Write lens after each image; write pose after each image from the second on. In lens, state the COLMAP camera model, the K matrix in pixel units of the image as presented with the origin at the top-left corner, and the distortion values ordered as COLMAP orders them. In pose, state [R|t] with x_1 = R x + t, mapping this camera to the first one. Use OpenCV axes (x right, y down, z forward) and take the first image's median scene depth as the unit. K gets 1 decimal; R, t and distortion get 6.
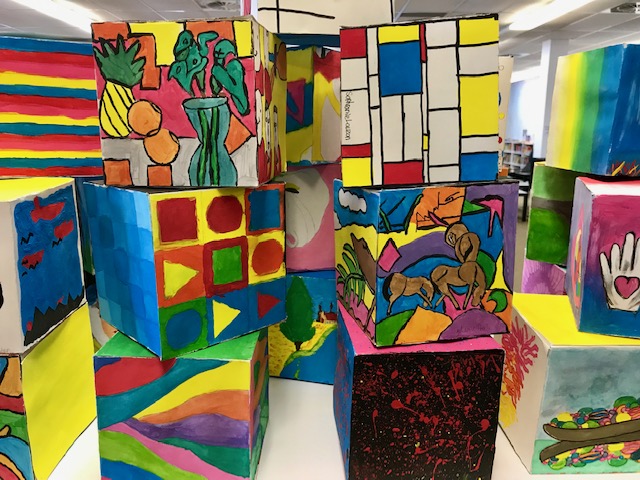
lens RADIAL K [[527.3, 0, 319.1], [0, 527.3, 233.5], [0, 0, 1]] dist [0.001666, -0.011629]
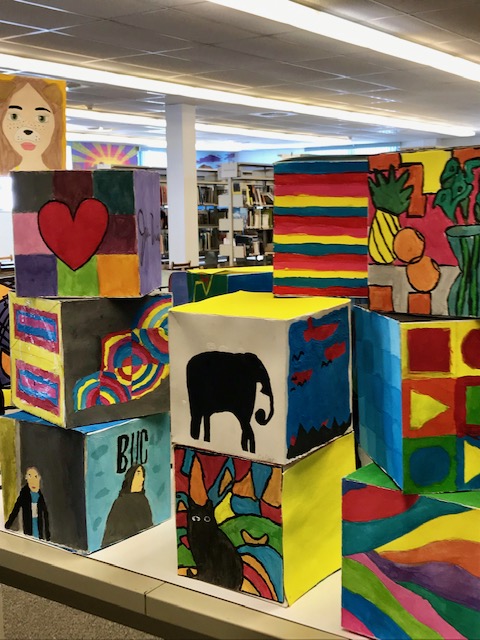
lens RADIAL K [[883.4, 0, 240.1], [0, 883.4, 319.7], [0, 0, 1]] dist [-0.030741, 0.000000]
pose [[0.805826, 0.059259, -0.589179, 0.383806], [-0.097588, 0.994665, -0.033430, 0.006791], [0.584055, 0.084435, 0.807310, -0.493899]]
